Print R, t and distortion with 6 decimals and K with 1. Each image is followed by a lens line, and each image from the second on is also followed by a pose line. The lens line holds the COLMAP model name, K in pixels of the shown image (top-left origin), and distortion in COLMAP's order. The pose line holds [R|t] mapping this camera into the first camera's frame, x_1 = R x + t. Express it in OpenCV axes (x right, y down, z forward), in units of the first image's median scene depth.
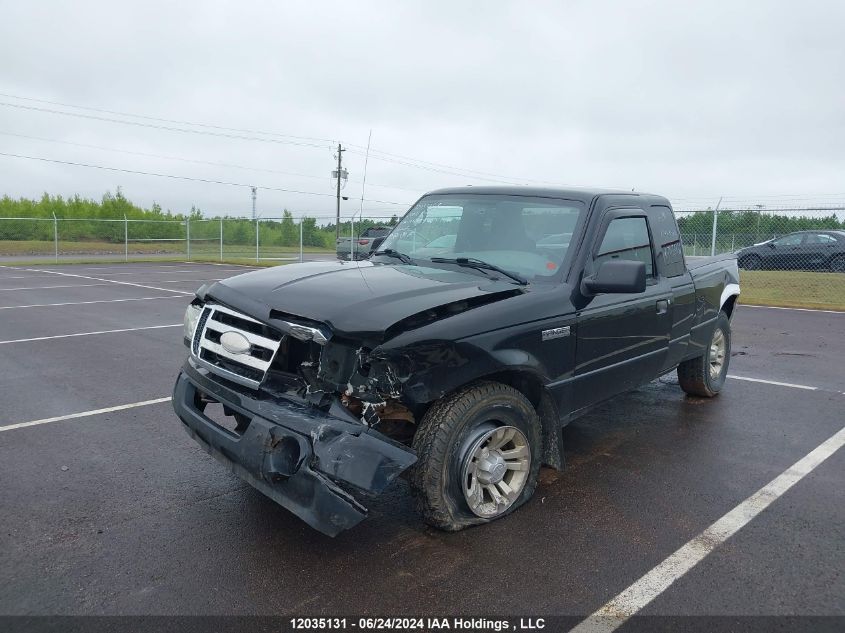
lens RADIAL K [[679.5, 0, 422.5], [0, 679.5, 316.5], [0, 0, 1]] dist [0.007701, 0.008214]
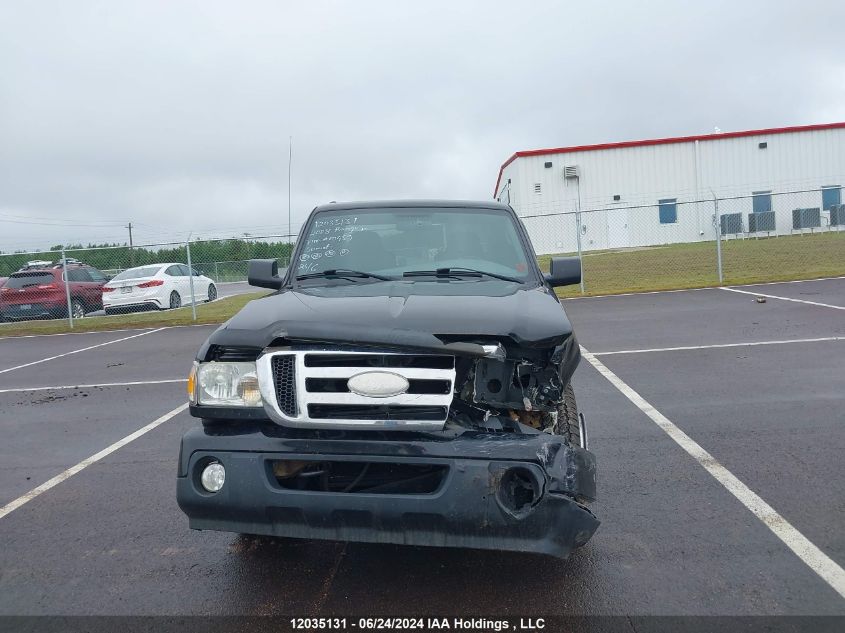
lens RADIAL K [[679.5, 0, 422.5], [0, 679.5, 316.5], [0, 0, 1]] dist [0.007701, 0.008214]
pose [[0.715435, -0.122837, 0.687796, -0.814472], [0.156033, 0.987651, 0.014087, -0.045559], [-0.681033, 0.097241, 0.725767, 0.399212]]
